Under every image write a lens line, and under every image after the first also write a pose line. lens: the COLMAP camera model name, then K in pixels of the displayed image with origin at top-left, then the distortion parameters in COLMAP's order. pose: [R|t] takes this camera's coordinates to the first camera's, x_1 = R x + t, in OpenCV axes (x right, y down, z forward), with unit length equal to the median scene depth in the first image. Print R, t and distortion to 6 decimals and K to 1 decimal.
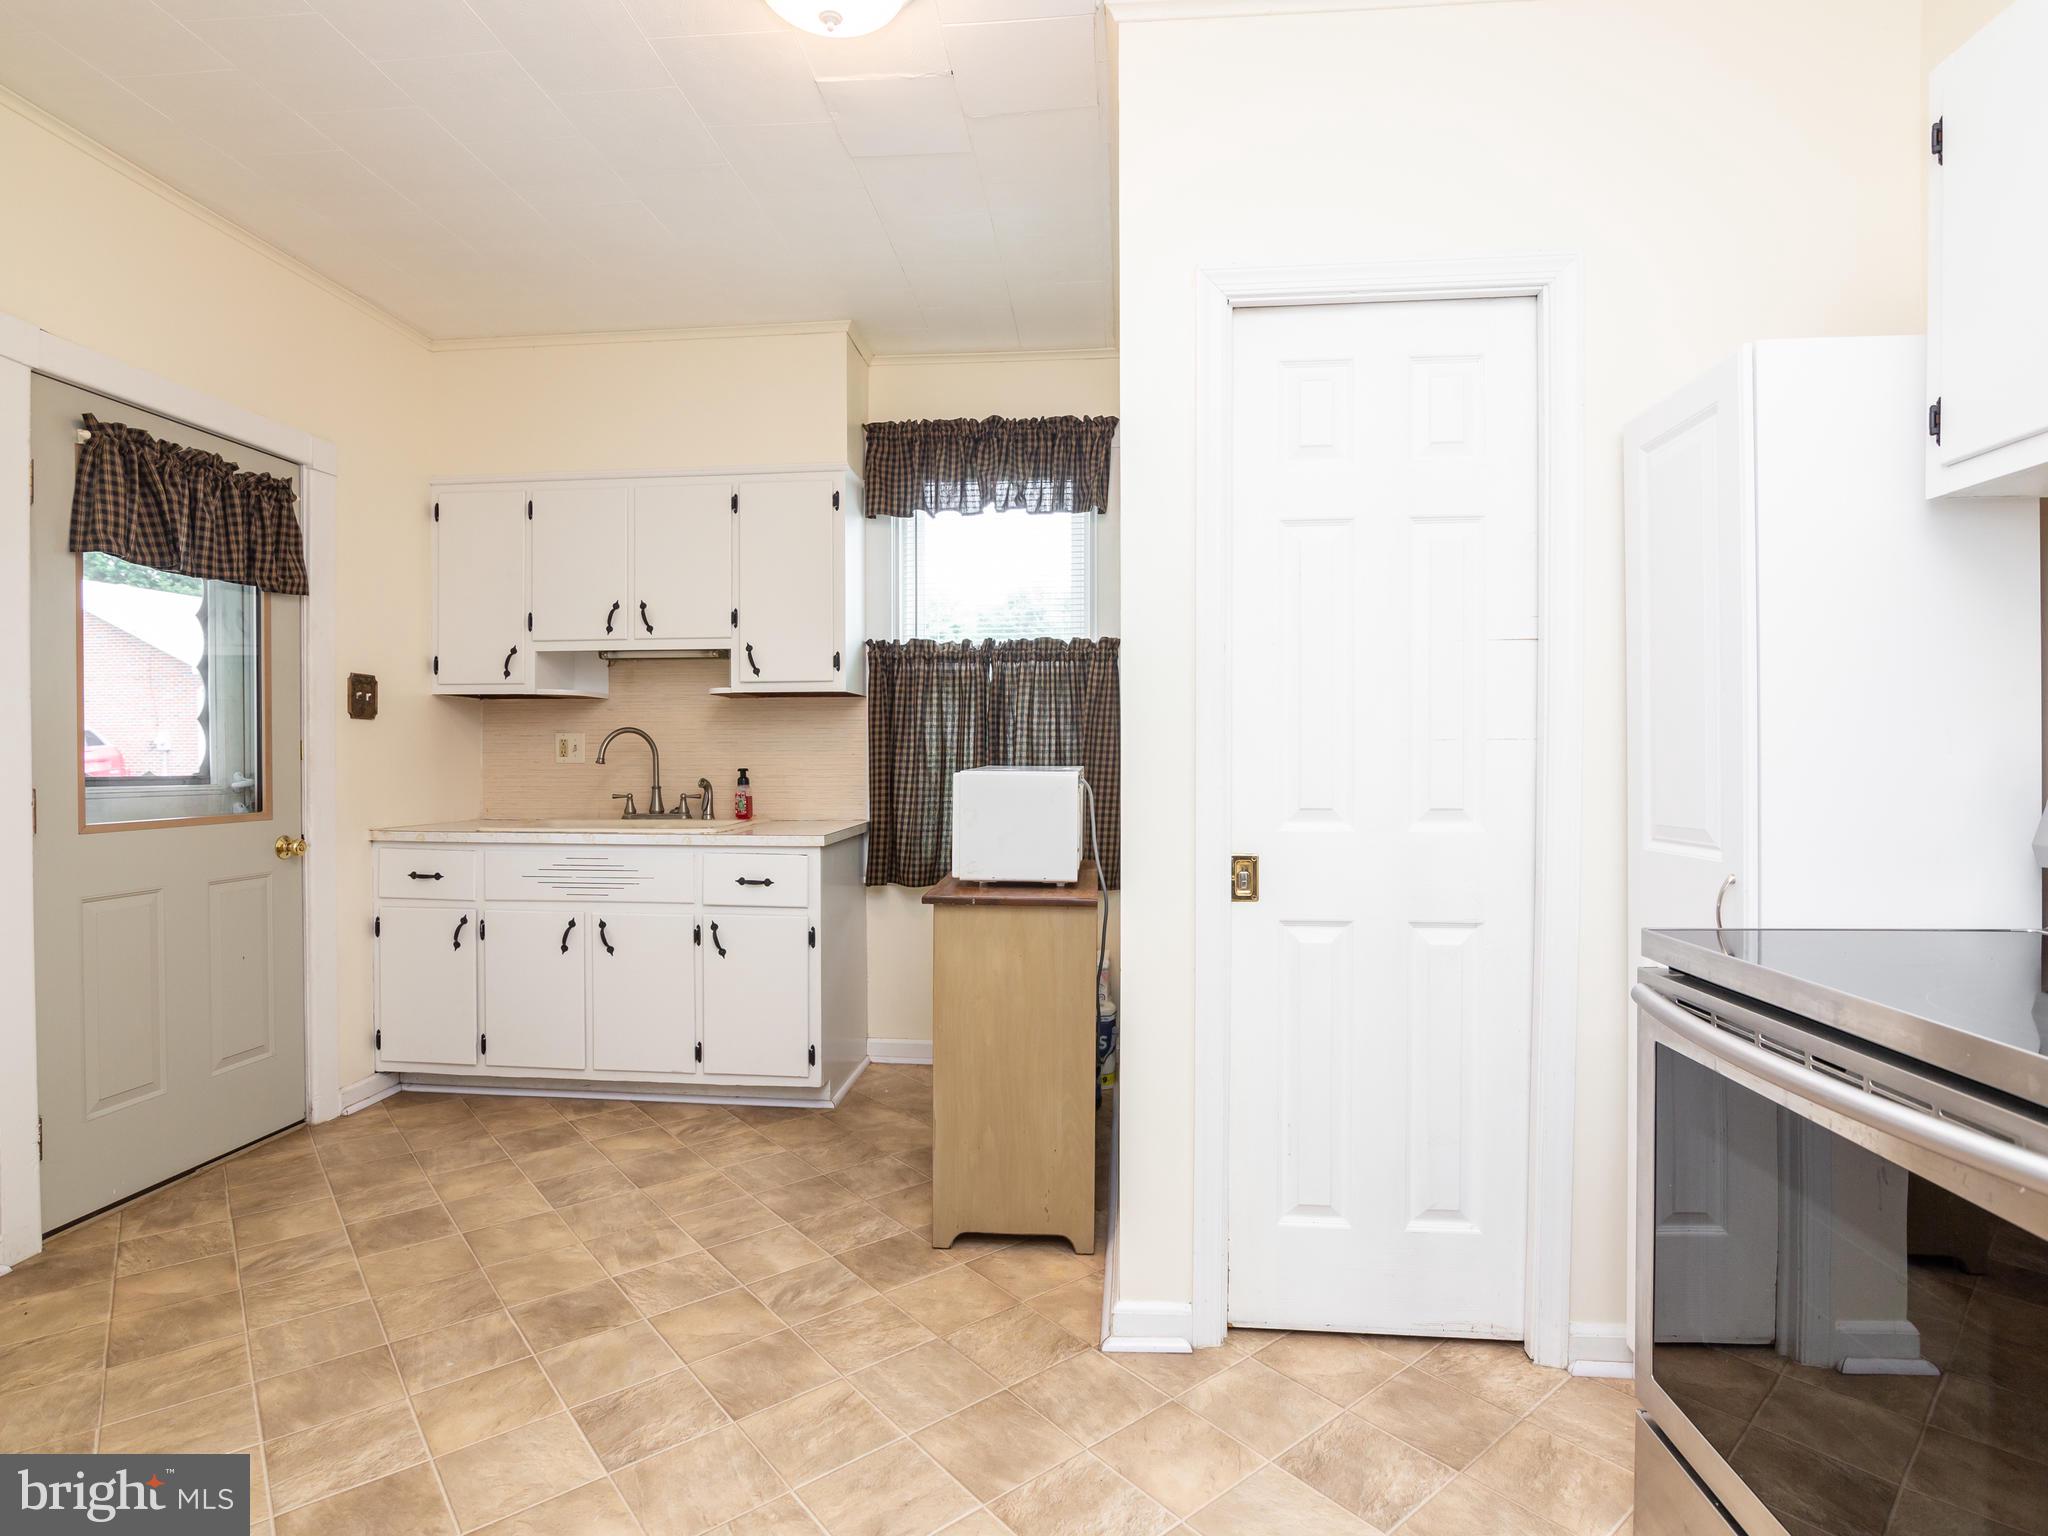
lens RADIAL K [[1082.7, 0, 1024.0], [0, 1082.7, 768.0], [0, 0, 1]] dist [-0.013340, 0.008023]
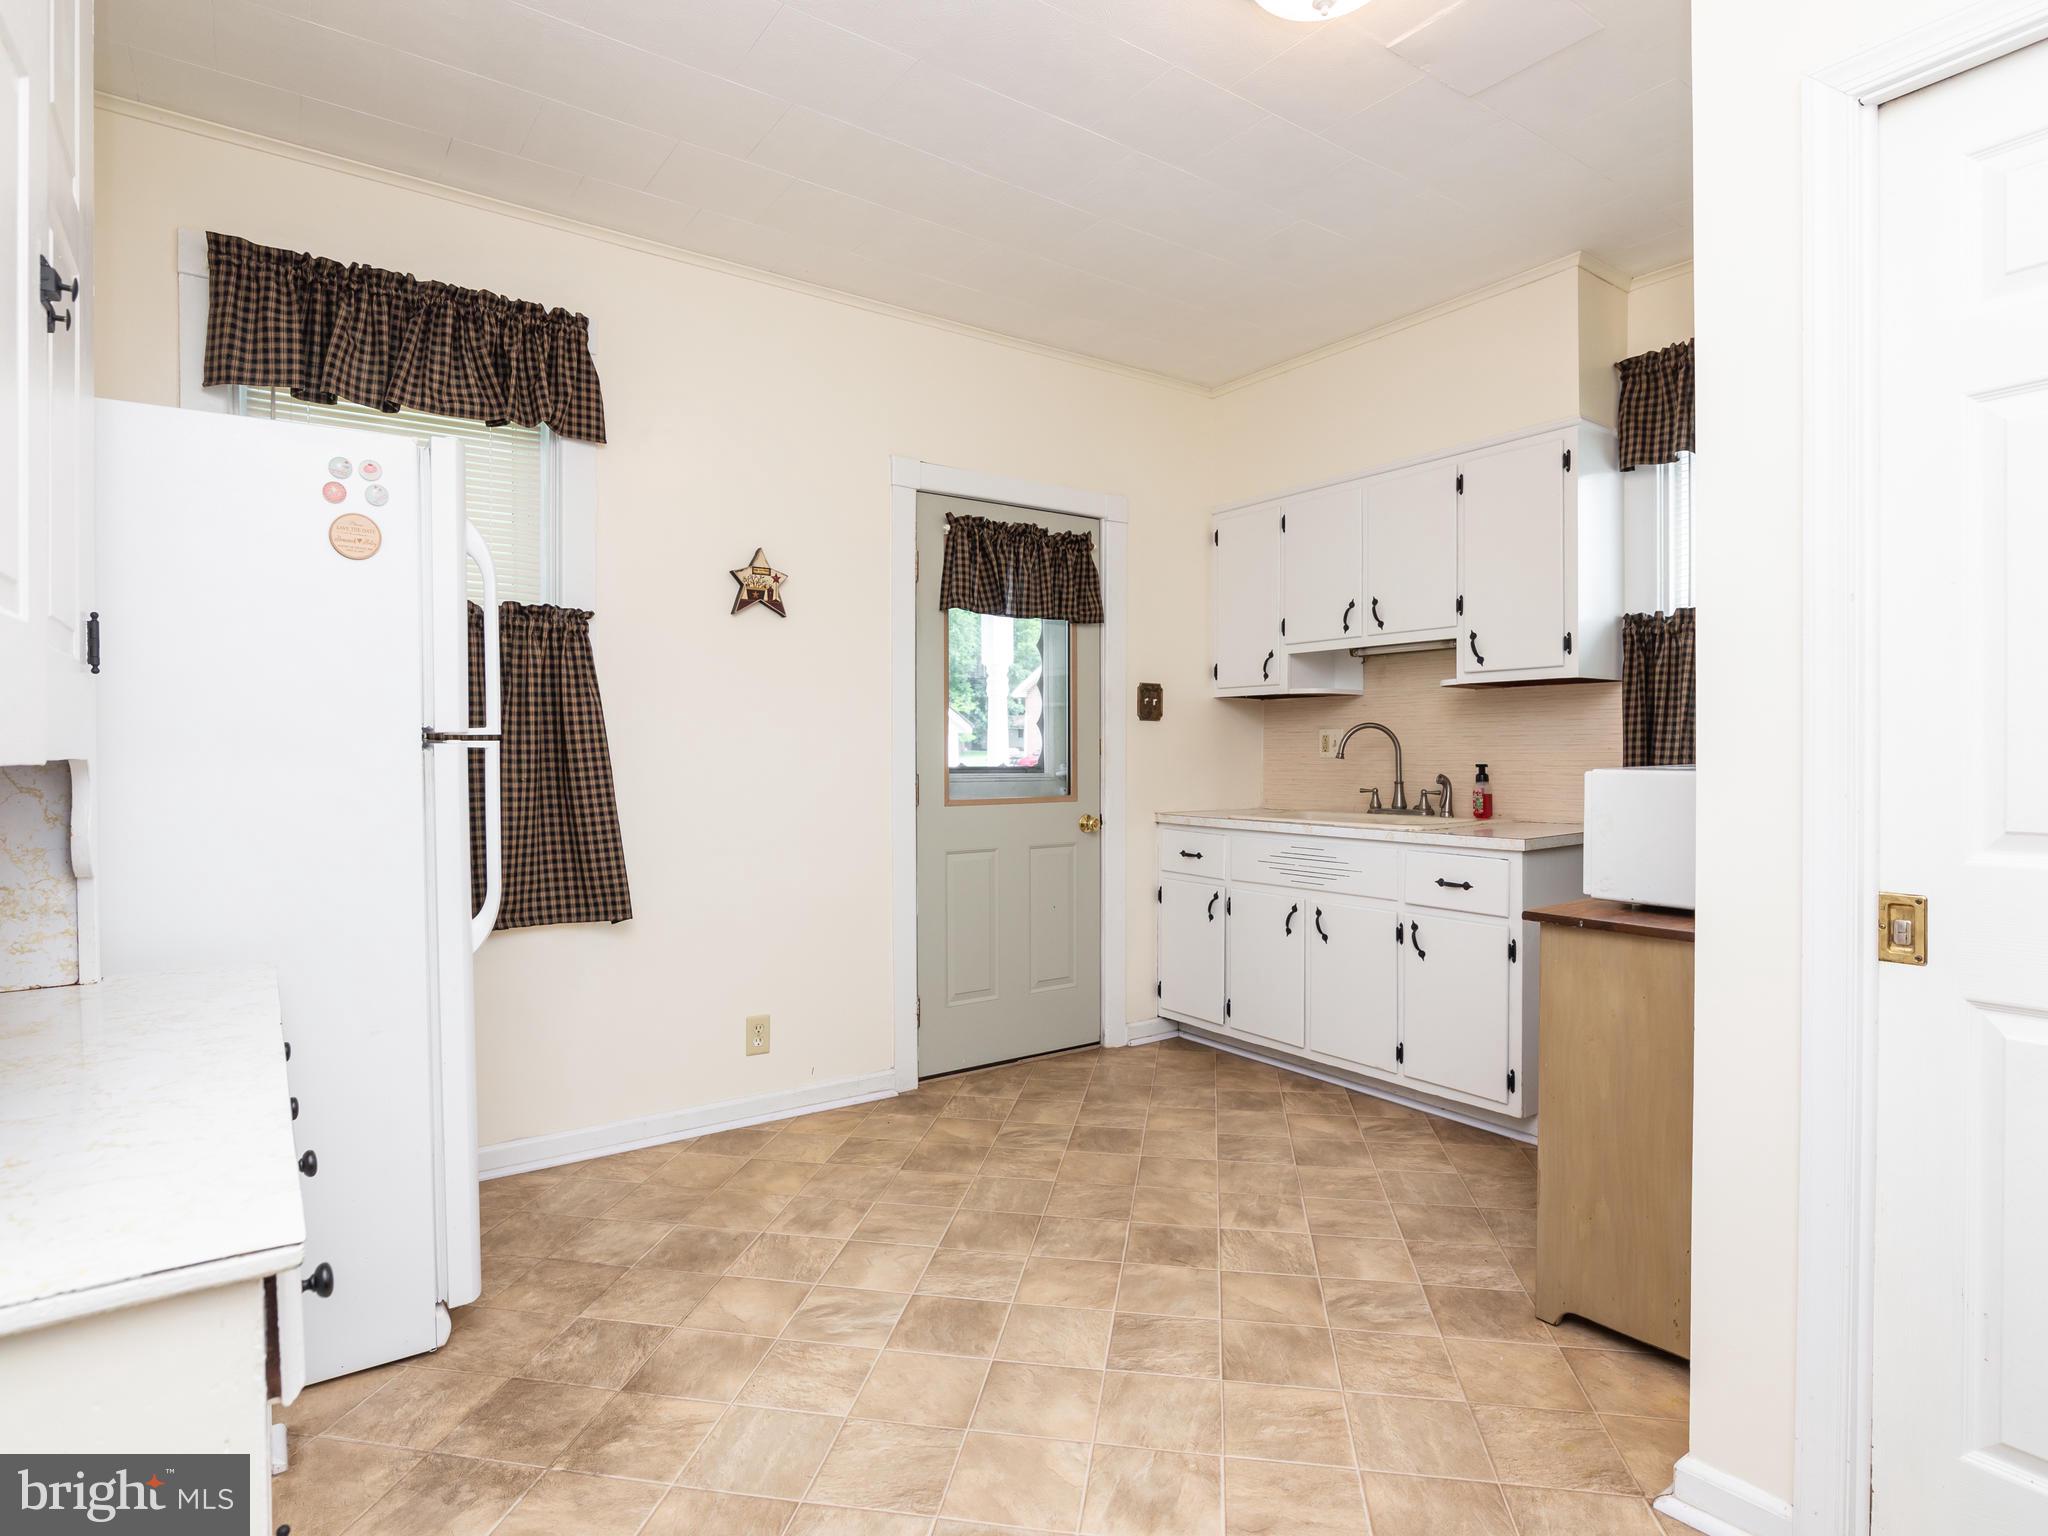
lens RADIAL K [[1123.1, 0, 1017.6], [0, 1123.1, 761.7], [0, 0, 1]] dist [-0.003888, 0.010298]
pose [[0.656479, 0.006136, -0.754319, 0.255231], [-0.006605, 0.999975, 0.002387, -0.001737], [0.754315, 0.003415, 0.656504, 0.072335]]
